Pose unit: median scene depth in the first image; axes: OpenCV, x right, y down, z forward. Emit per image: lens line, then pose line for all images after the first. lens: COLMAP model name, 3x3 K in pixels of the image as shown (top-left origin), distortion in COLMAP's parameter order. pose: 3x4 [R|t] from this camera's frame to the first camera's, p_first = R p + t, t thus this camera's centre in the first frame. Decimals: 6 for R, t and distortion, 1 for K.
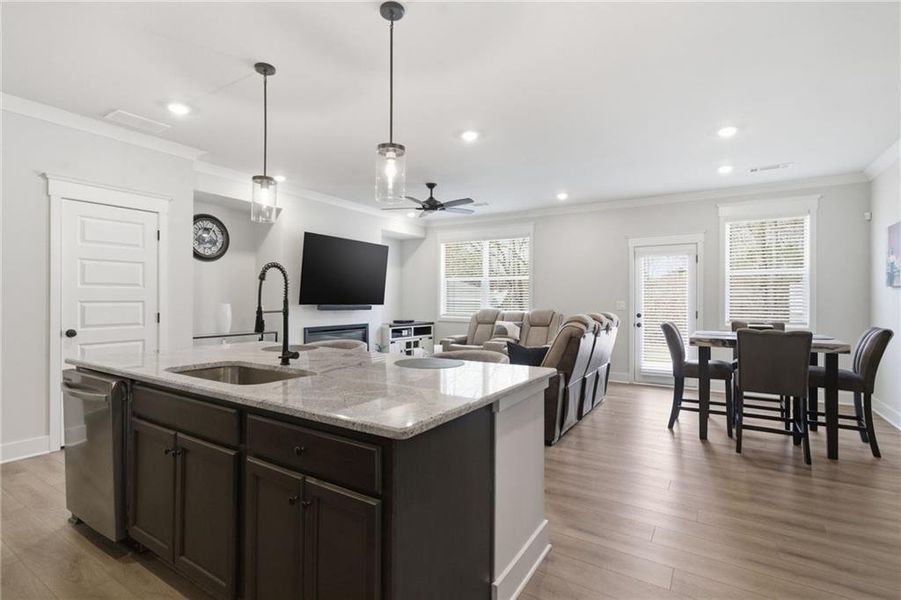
lens RADIAL K [[426.3, 0, 441.0], [0, 426.3, 302.2], [0, 0, 1]] dist [0.000012, 0.000102]
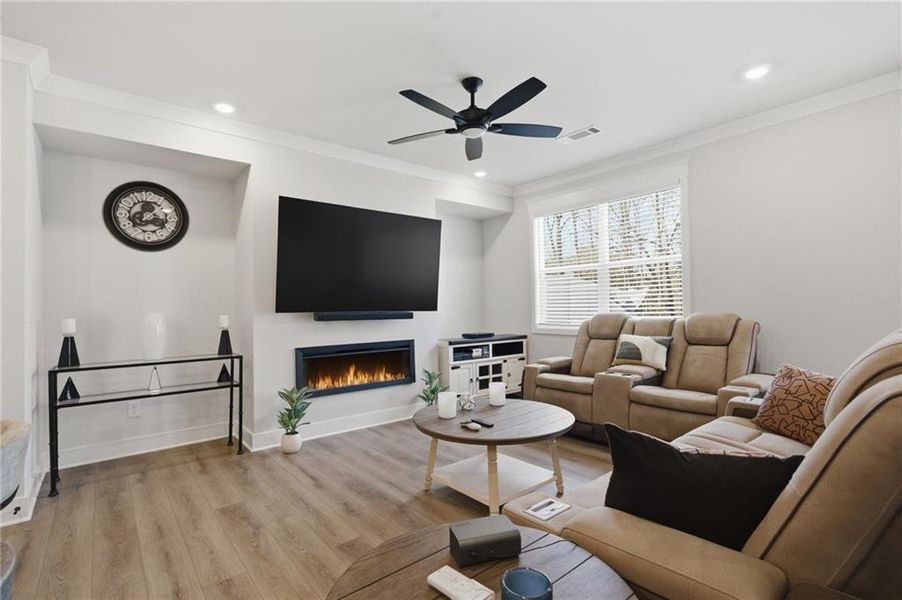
lens RADIAL K [[422.2, 0, 451.9], [0, 422.2, 303.2], [0, 0, 1]] dist [0.000779, 0.000891]
pose [[0.954822, -0.027652, -0.295890, 0.082773], [0.022128, 0.999513, -0.022002, 0.009448], [0.296354, 0.014460, 0.954969, 0.394781]]
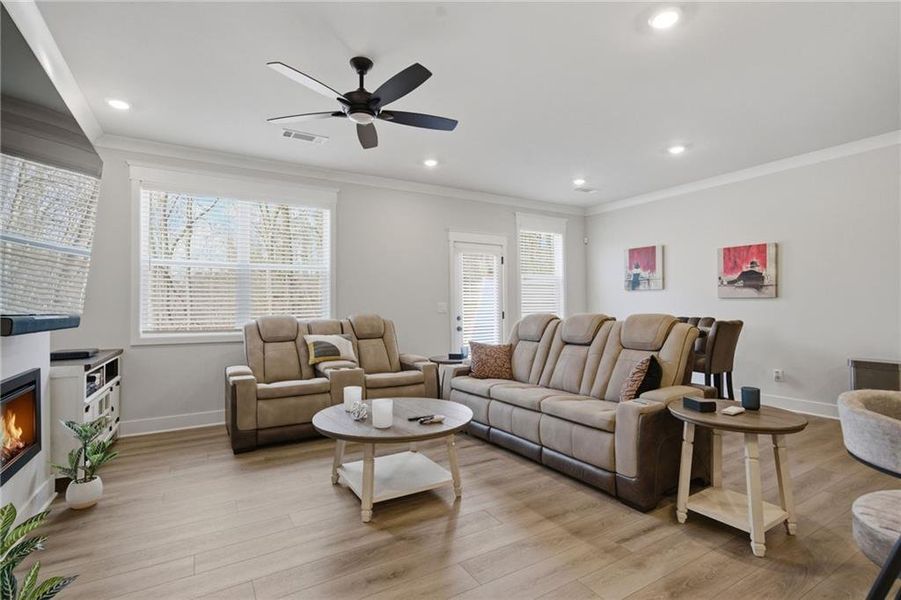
lens RADIAL K [[436.7, 0, 434.9], [0, 436.7, 299.5], [0, 0, 1]] dist [-0.000330, 0.000186]
pose [[0.461409, 0.006404, 0.887164, -0.345450], [0.012331, 0.999831, -0.013631, 0.003296], [-0.887102, 0.017229, 0.461253, 0.556348]]
